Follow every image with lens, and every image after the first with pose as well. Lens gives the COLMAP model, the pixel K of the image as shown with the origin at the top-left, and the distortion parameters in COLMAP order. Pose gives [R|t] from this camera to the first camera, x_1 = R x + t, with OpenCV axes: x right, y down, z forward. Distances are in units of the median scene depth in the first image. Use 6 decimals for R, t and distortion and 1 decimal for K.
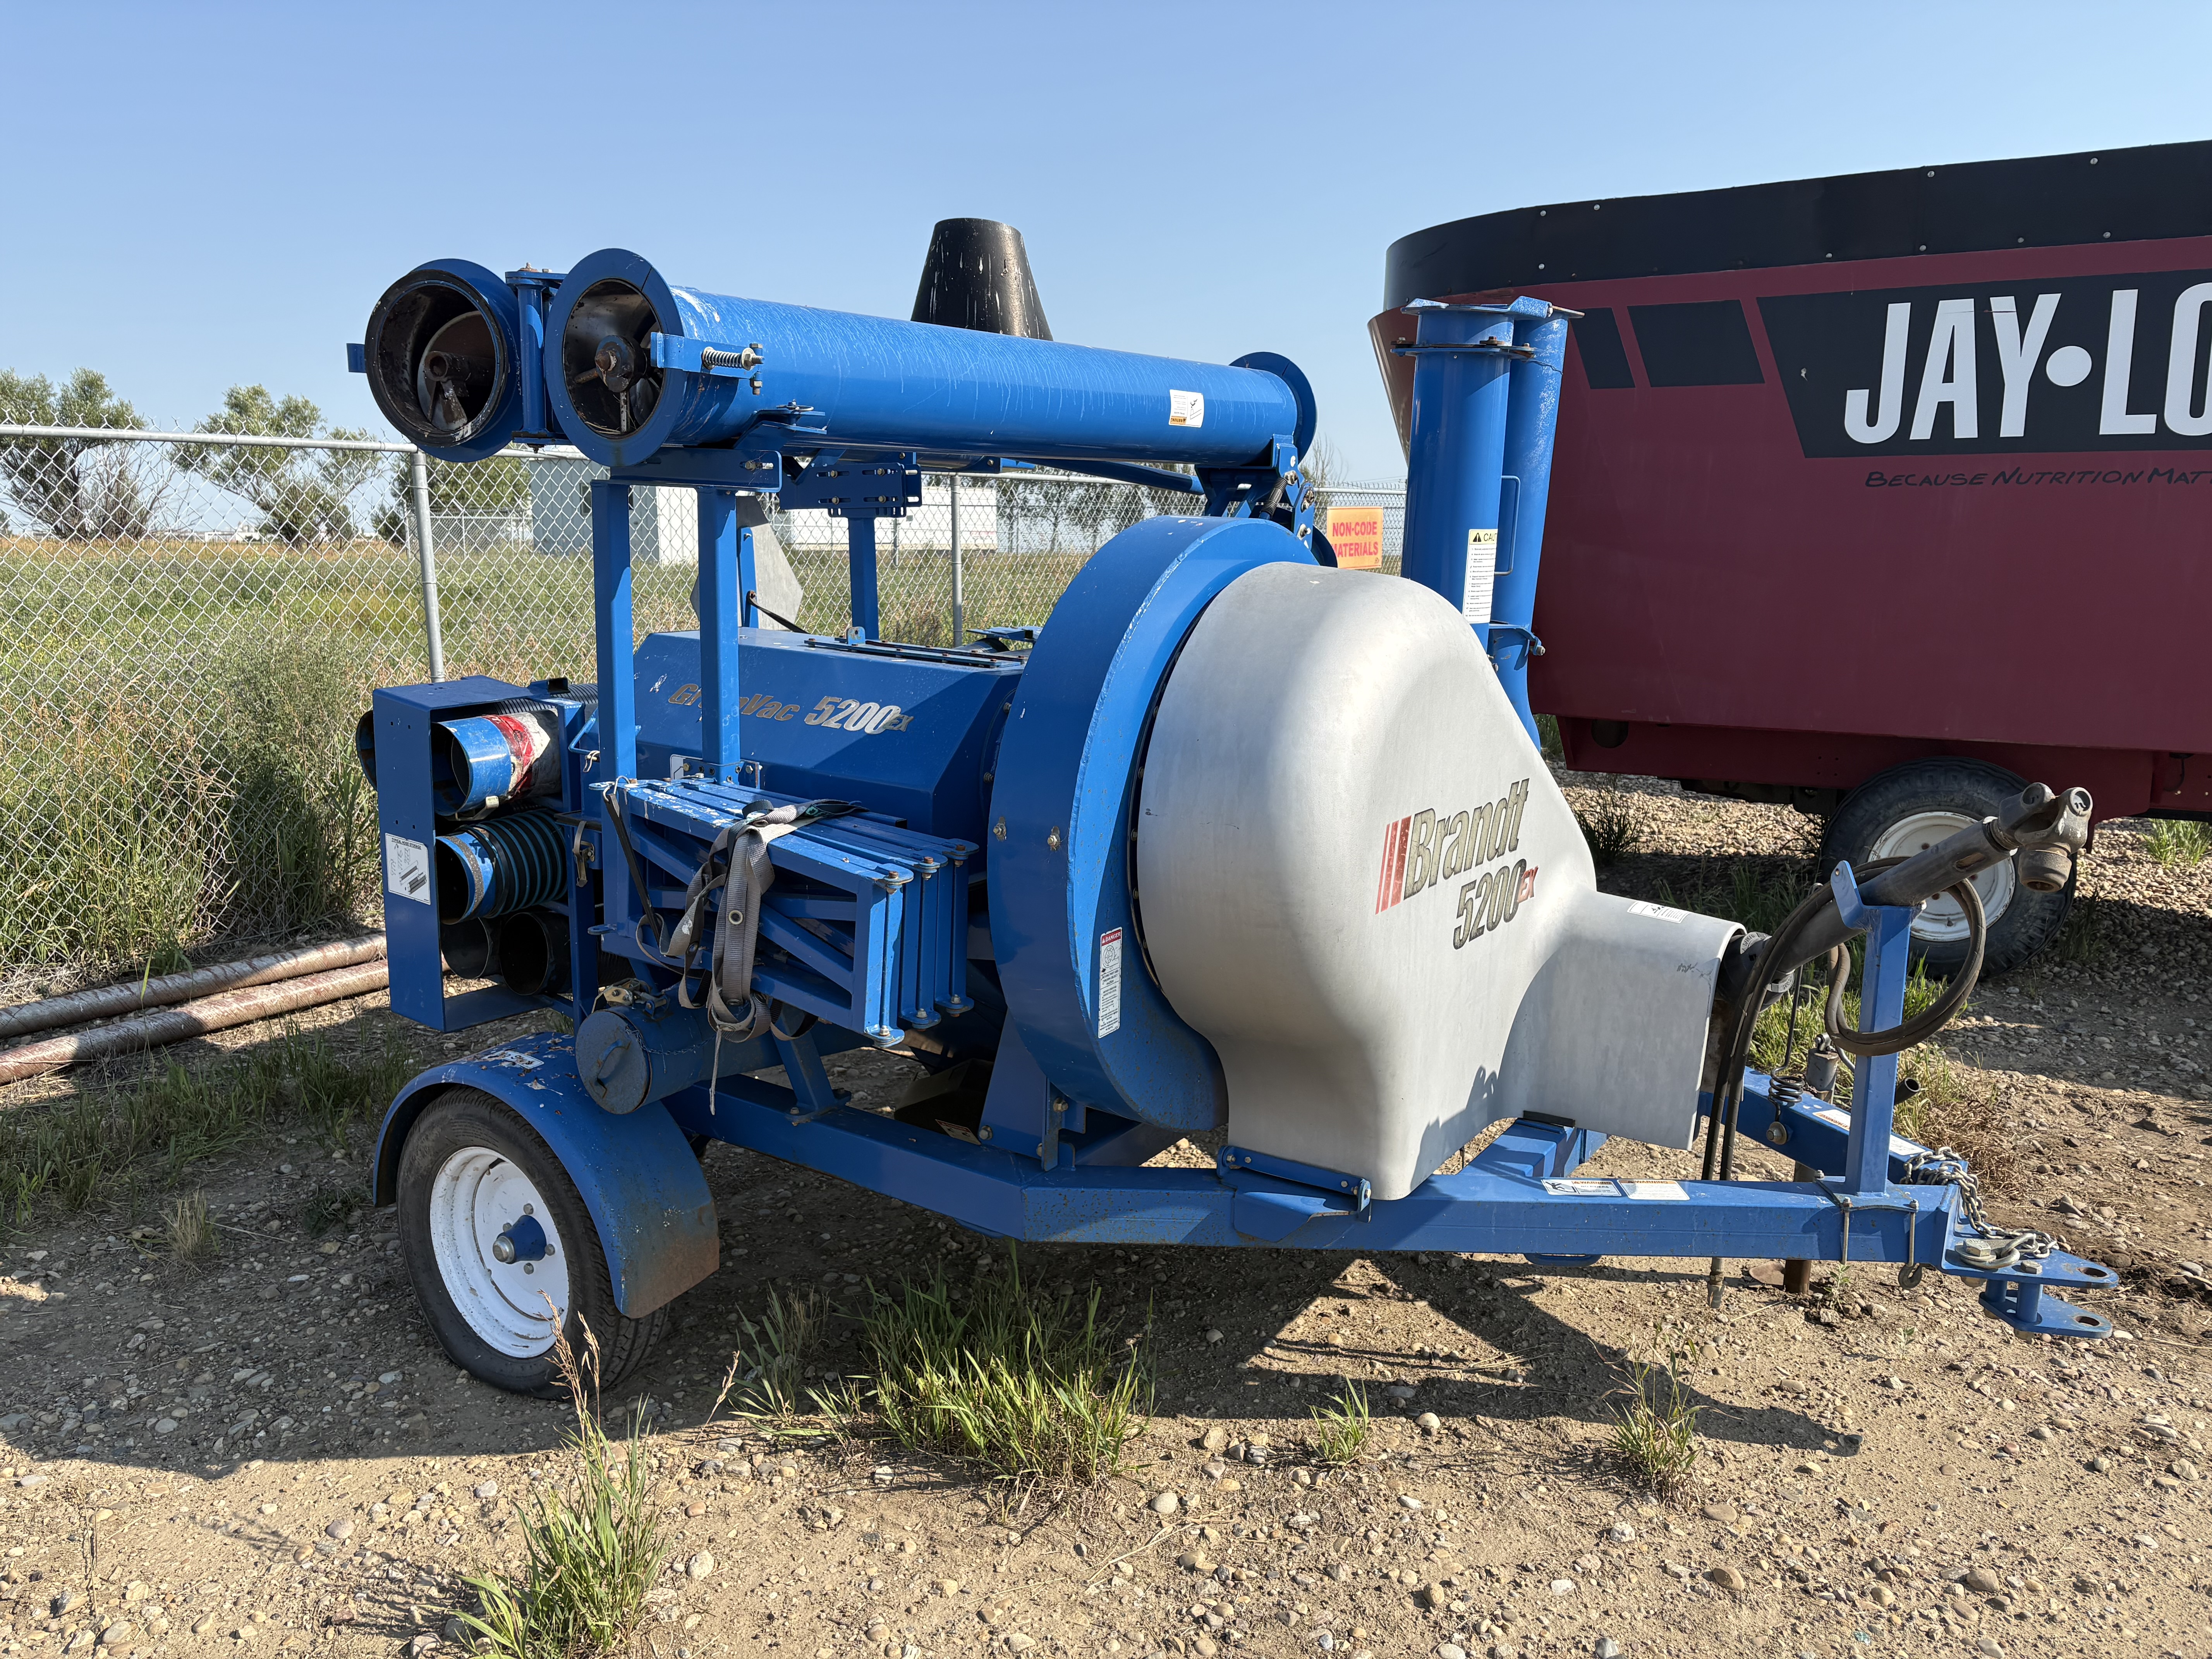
lens RADIAL K [[1700.9, 0, 1106.0], [0, 1700.9, 829.5], [0, 0, 1]] dist [0.007990, 0.007723]
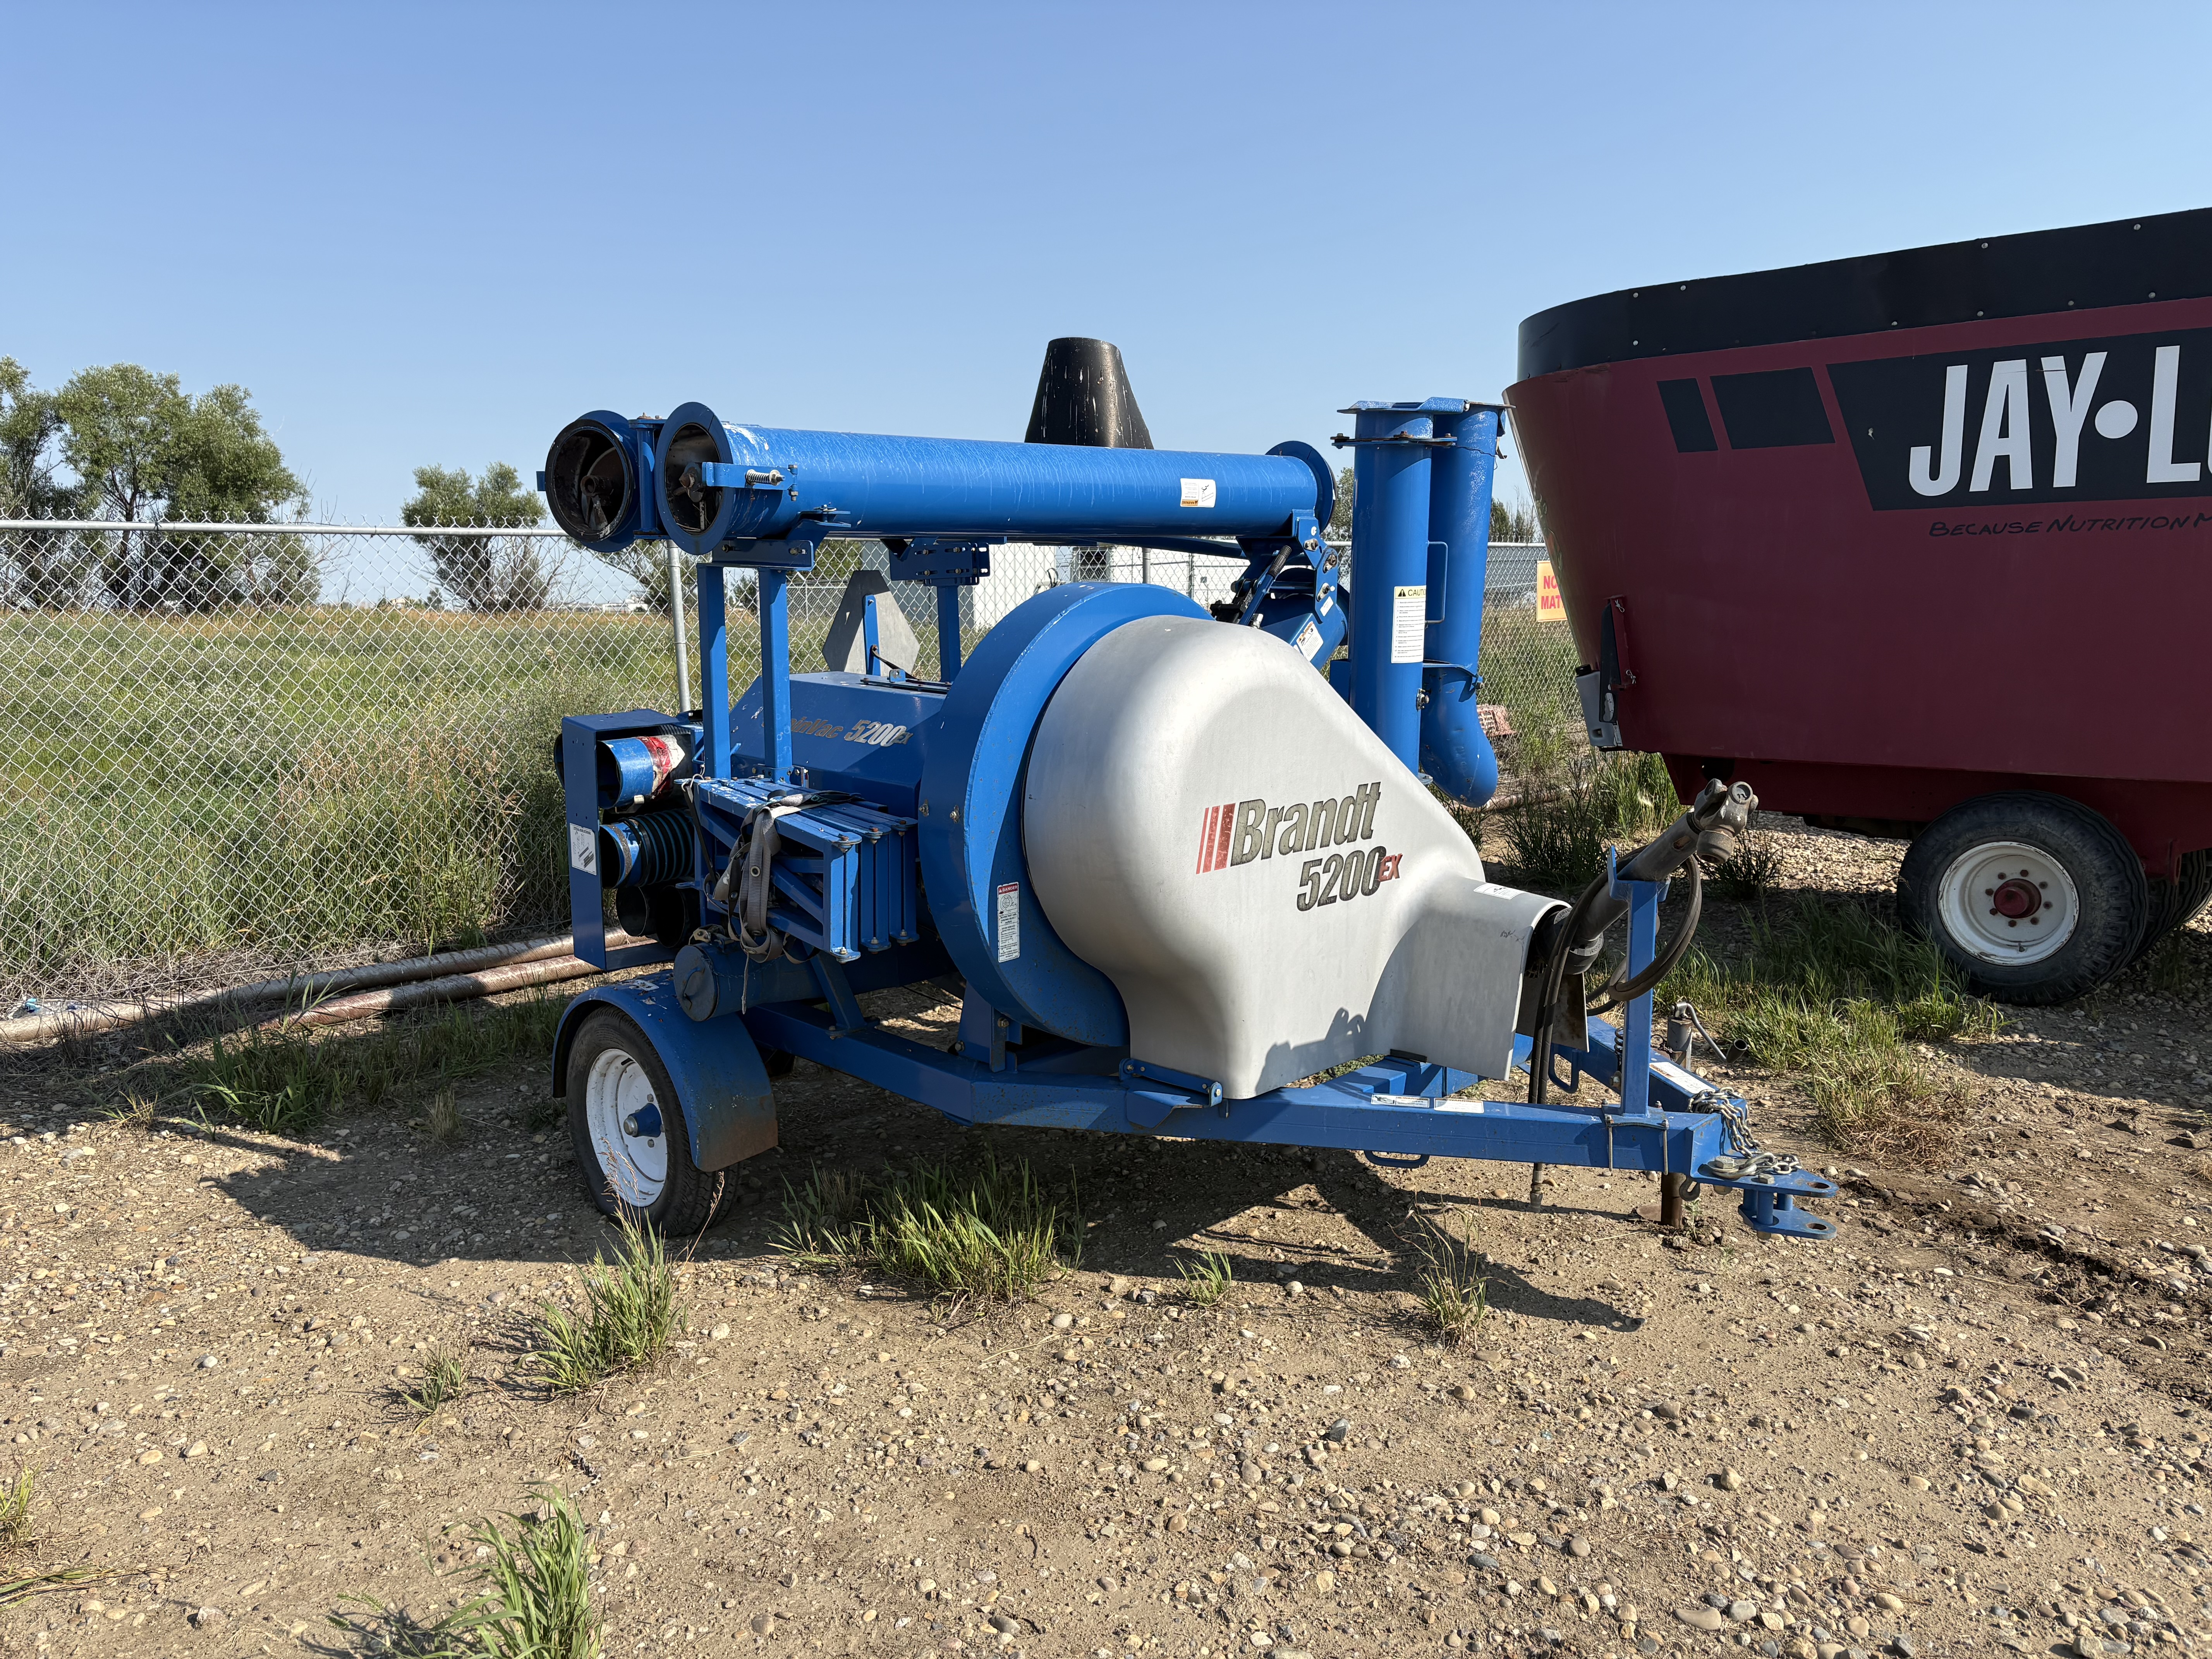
lens RADIAL K [[1704.5, 0, 1106.0], [0, 1704.5, 829.5], [0, 0, 1]] dist [0.019735, -0.008616]
pose [[0.980318, 0.009473, -0.197198, 0.299521], [-0.016256, 0.999330, -0.032805, 0.050661], [0.196755, 0.035365, 0.979815, -0.285009]]
